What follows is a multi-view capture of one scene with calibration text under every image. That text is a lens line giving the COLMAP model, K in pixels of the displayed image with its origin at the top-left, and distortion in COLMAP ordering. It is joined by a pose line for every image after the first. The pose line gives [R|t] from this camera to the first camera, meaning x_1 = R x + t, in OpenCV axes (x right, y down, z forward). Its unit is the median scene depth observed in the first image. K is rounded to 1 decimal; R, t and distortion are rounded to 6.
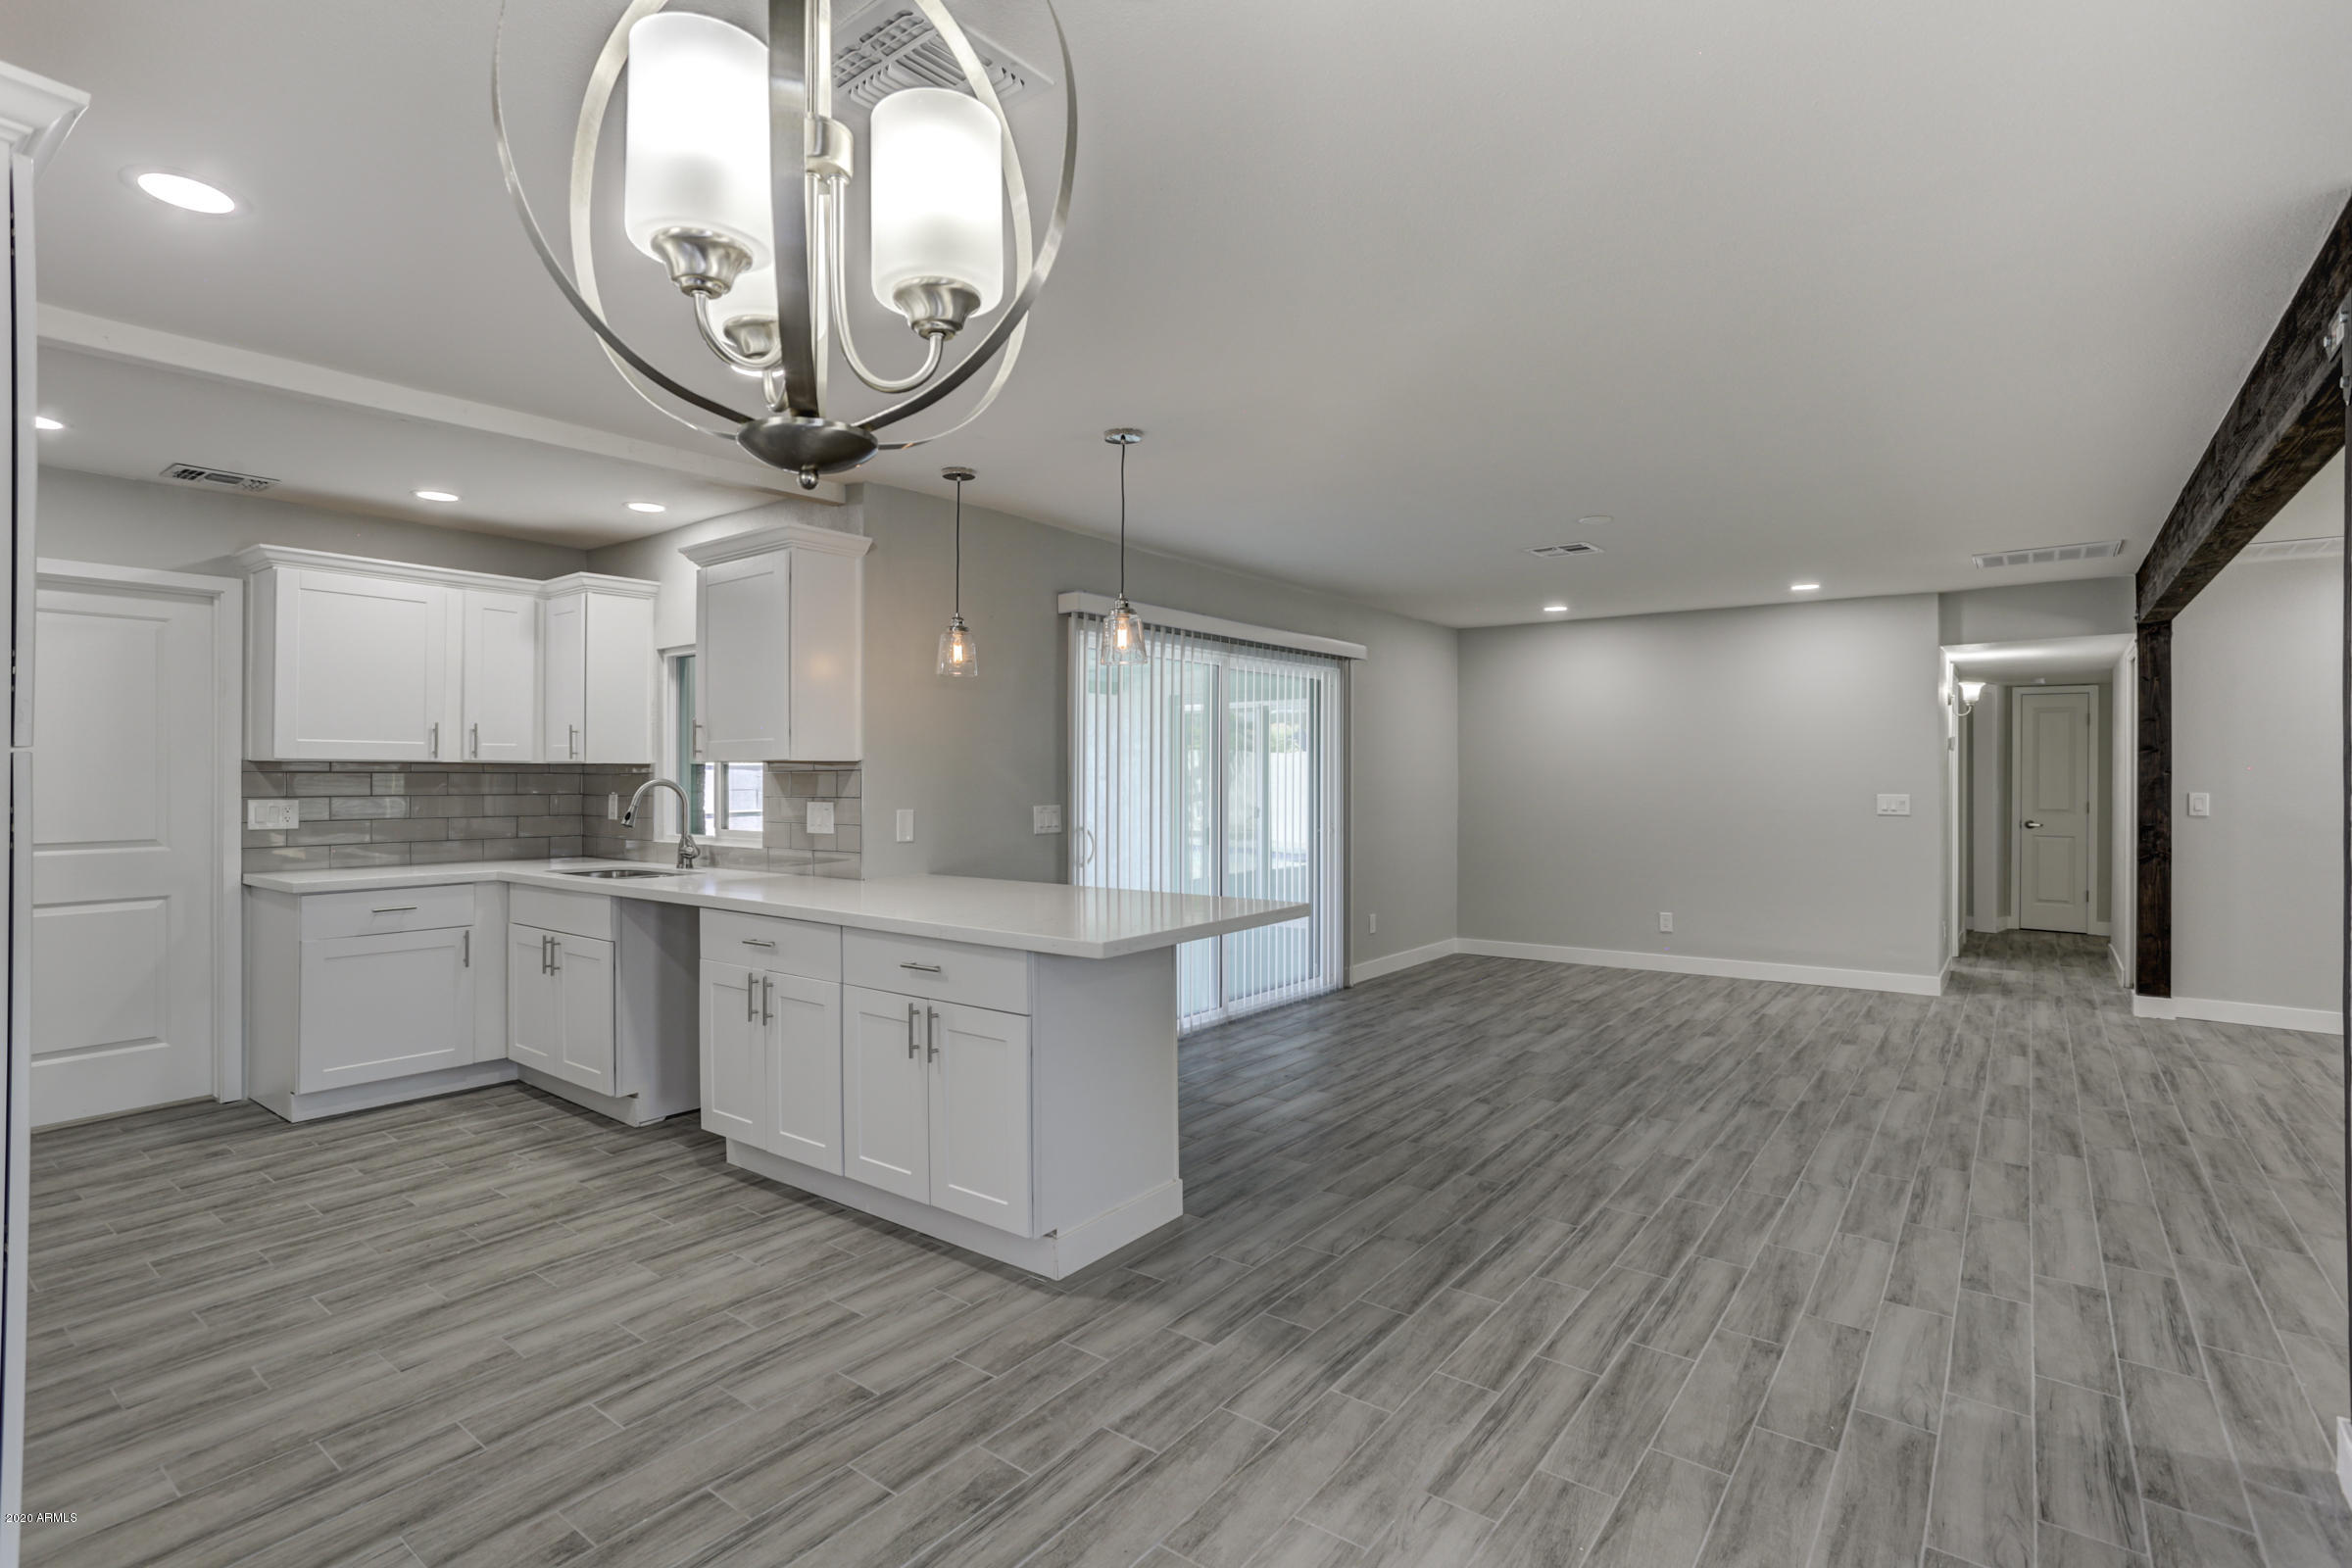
lens RADIAL K [[1138.2, 0, 1177.7], [0, 1138.2, 768.3], [0, 0, 1]] dist [-0.058701, 0.036691]
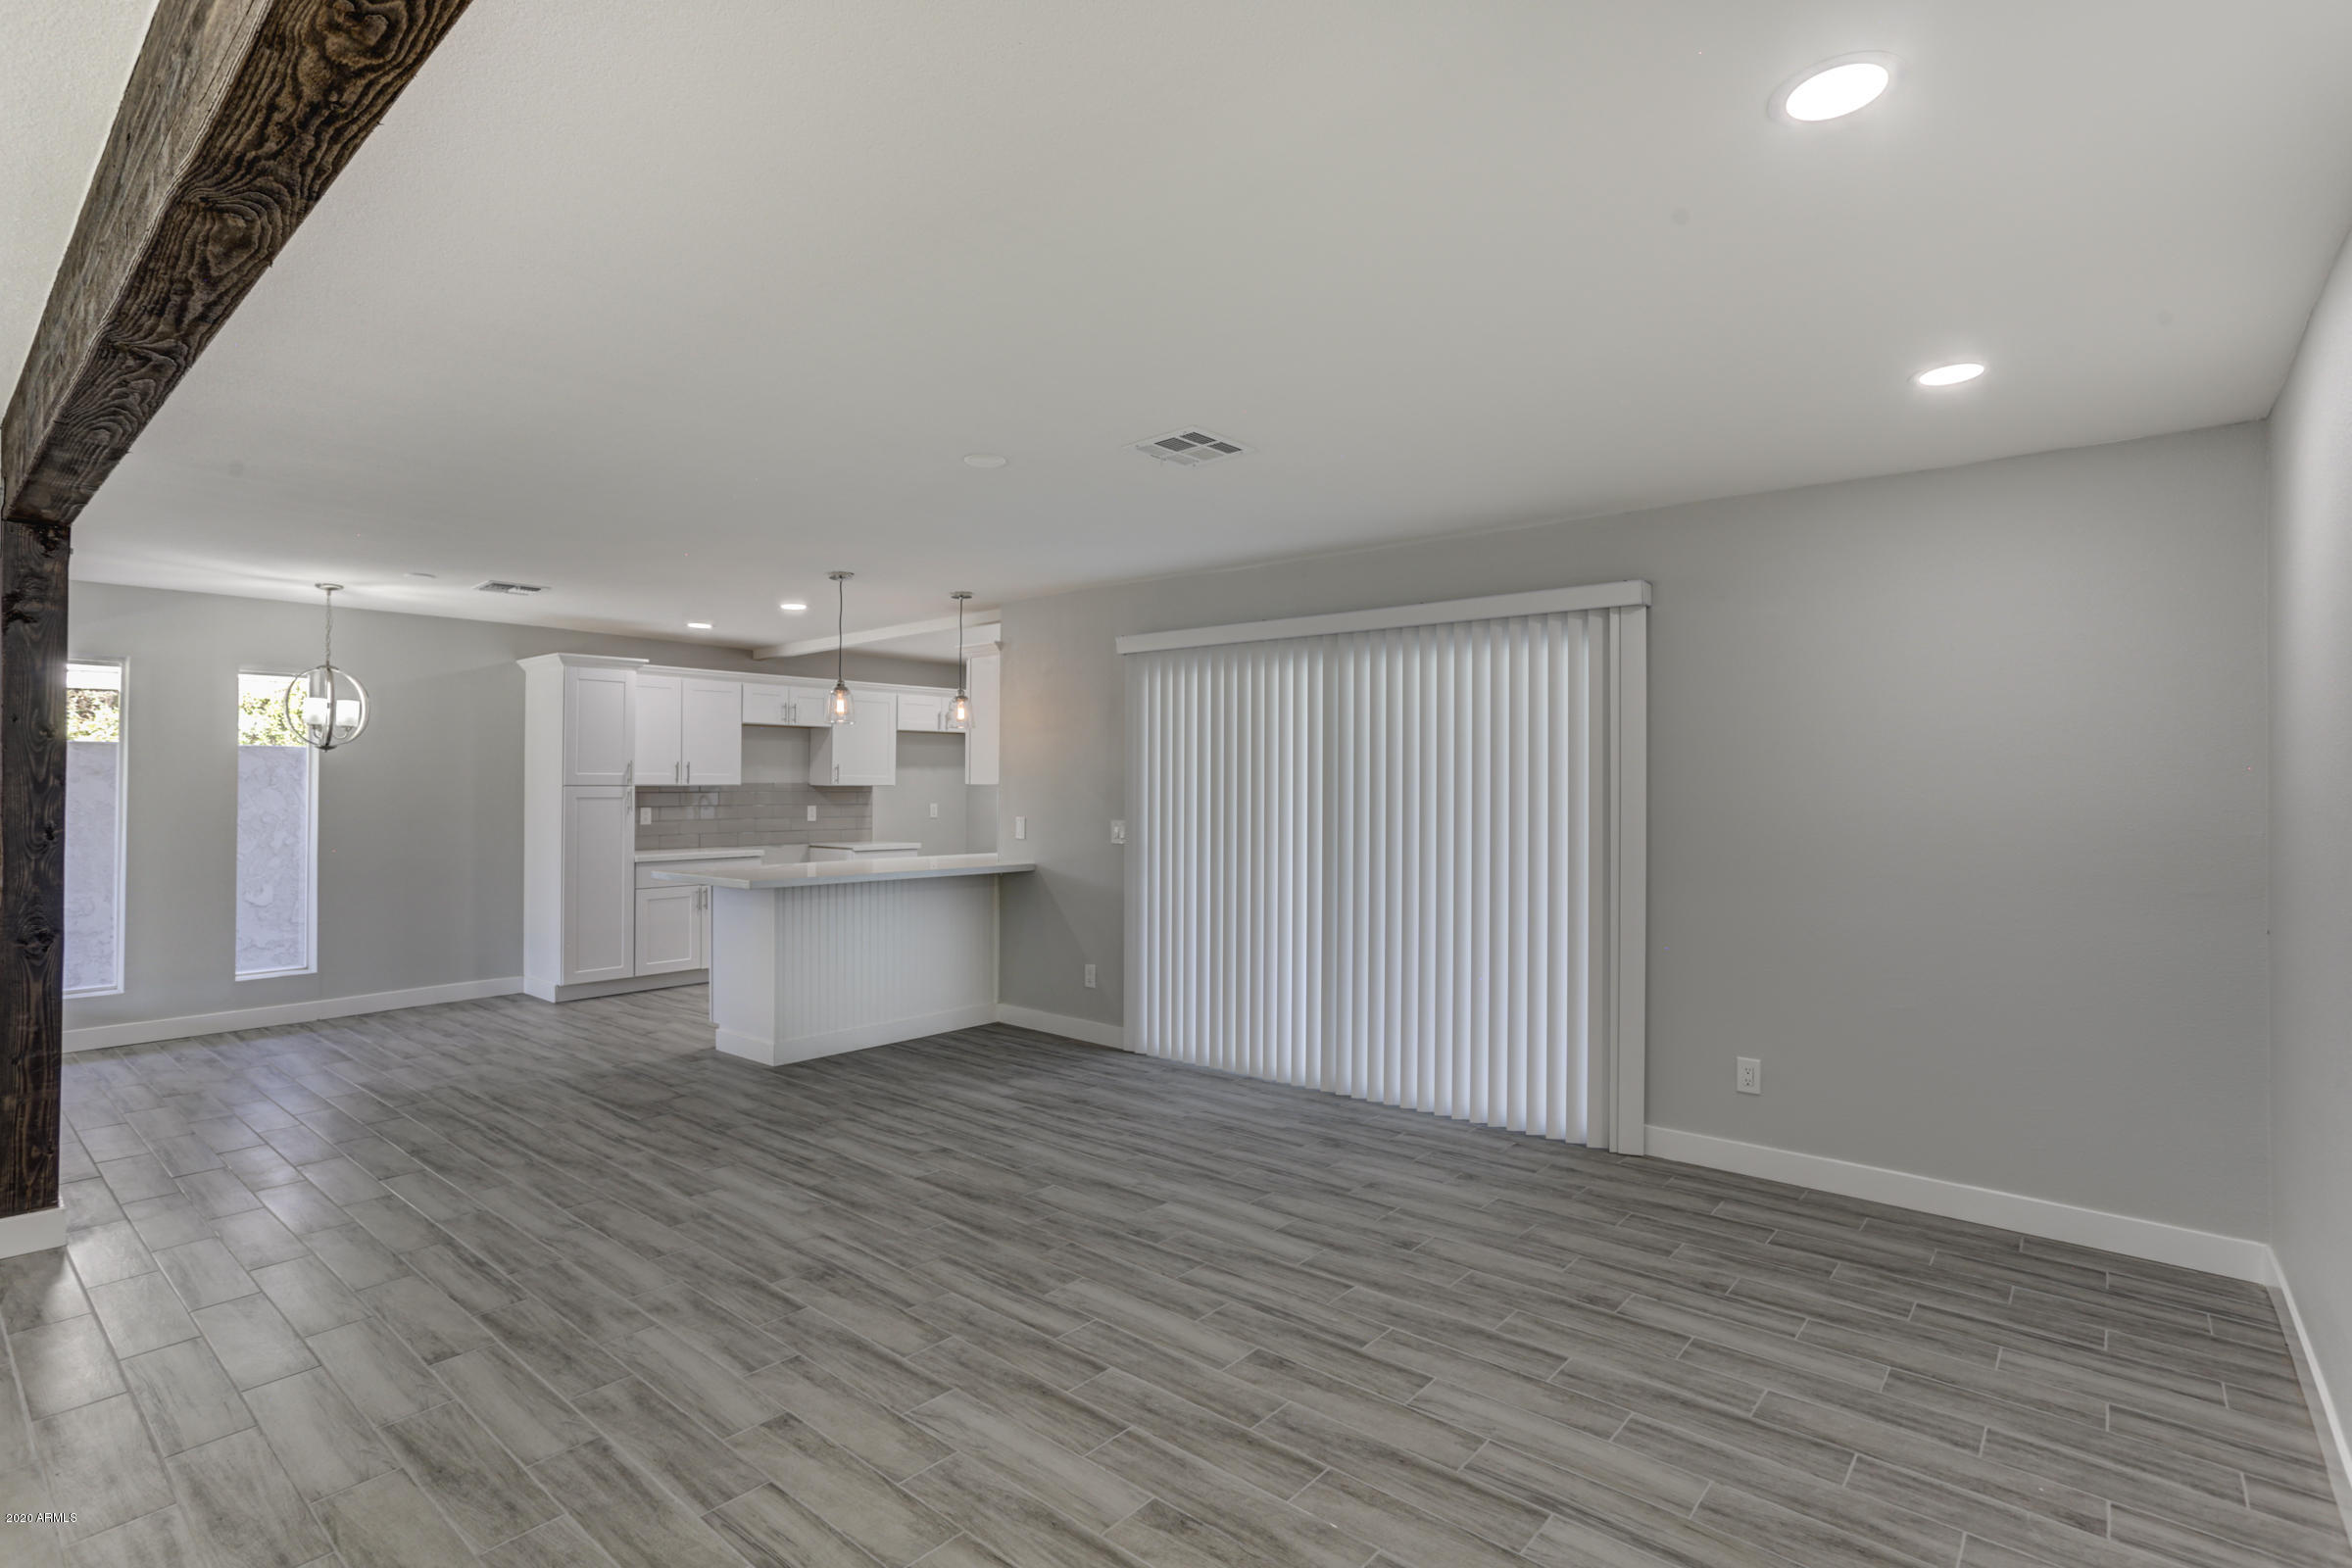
lens RADIAL K [[1136.4, 0, 1176.0], [0, 1136.4, 784.0], [0, 0, 1]] dist [-0.061809, 0.038900]
pose [[-0.049150, -0.002351, -0.998789, 1.308487], [0.002810, 0.999993, -0.002492, -0.002713], [0.998787, -0.002929, -0.049143, 1.368474]]
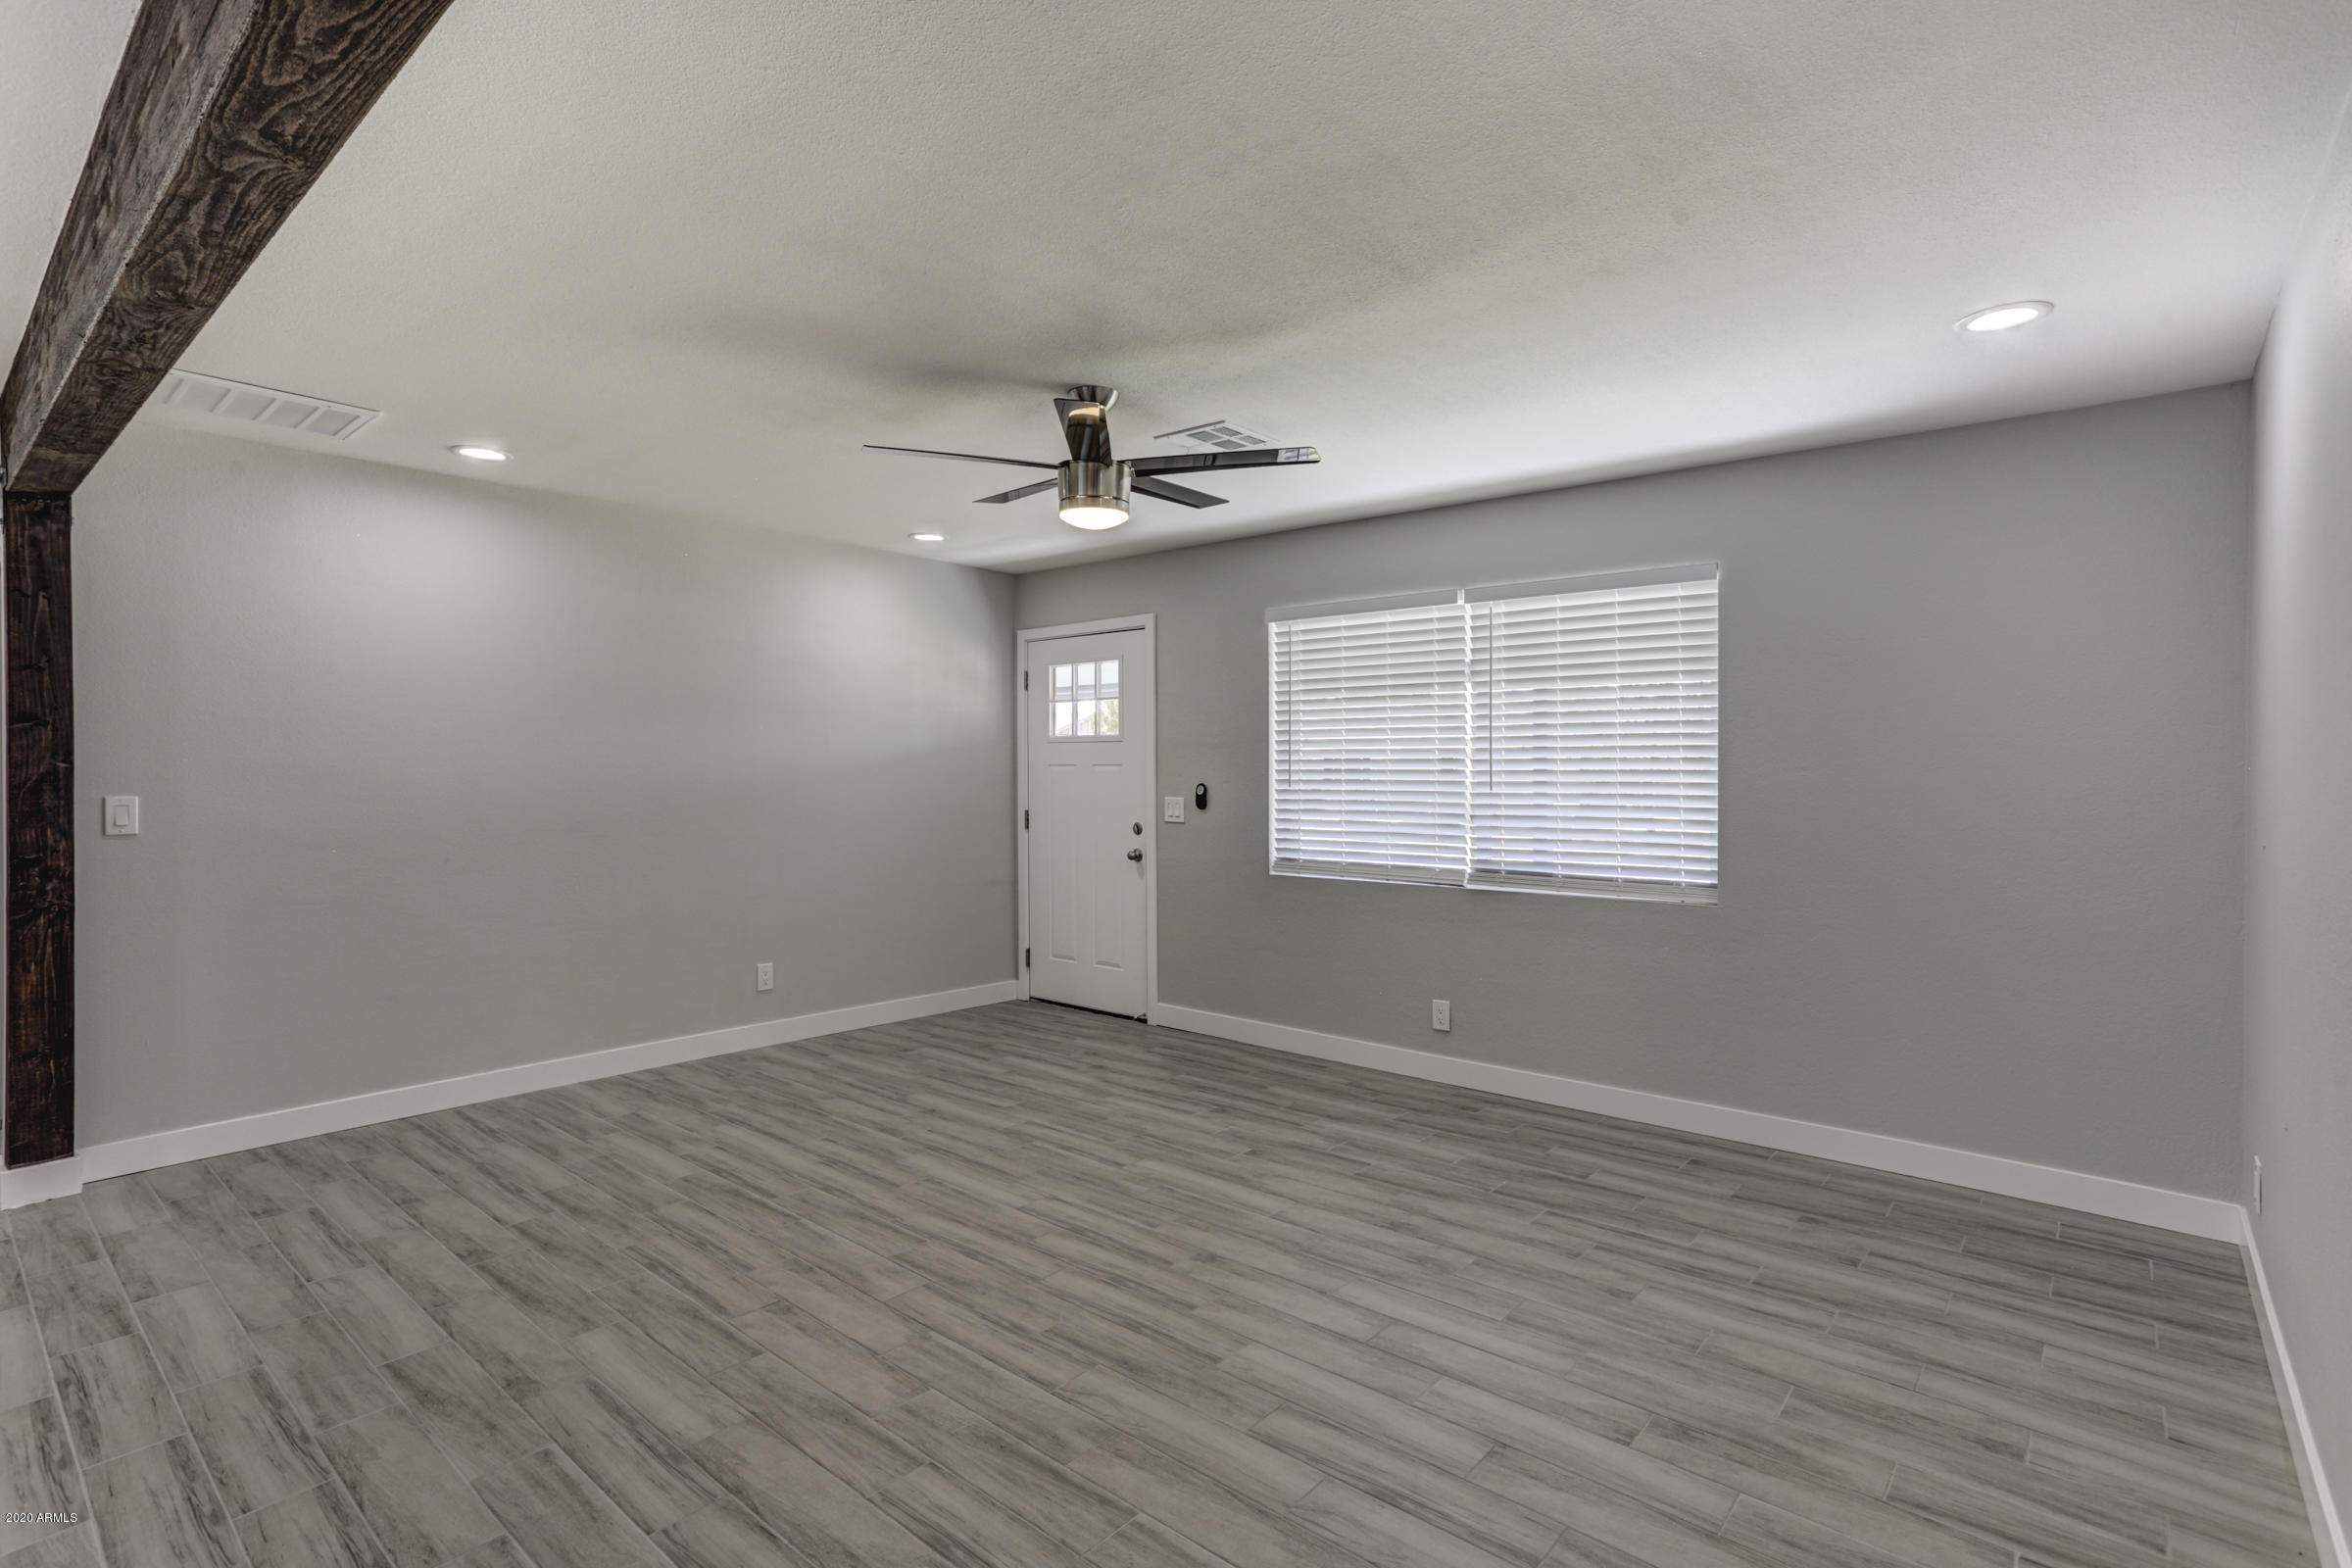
lens RADIAL K [[1138.2, 0, 1177.7], [0, 1138.2, 768.3], [0, 0, 1]] dist [-0.058701, 0.036691]
pose [[0.051600, -0.008953, 0.998628, 0.512830], [-0.003985, 0.999950, 0.009171, -0.001916], [-0.998660, -0.004453, 0.051561, 0.588281]]
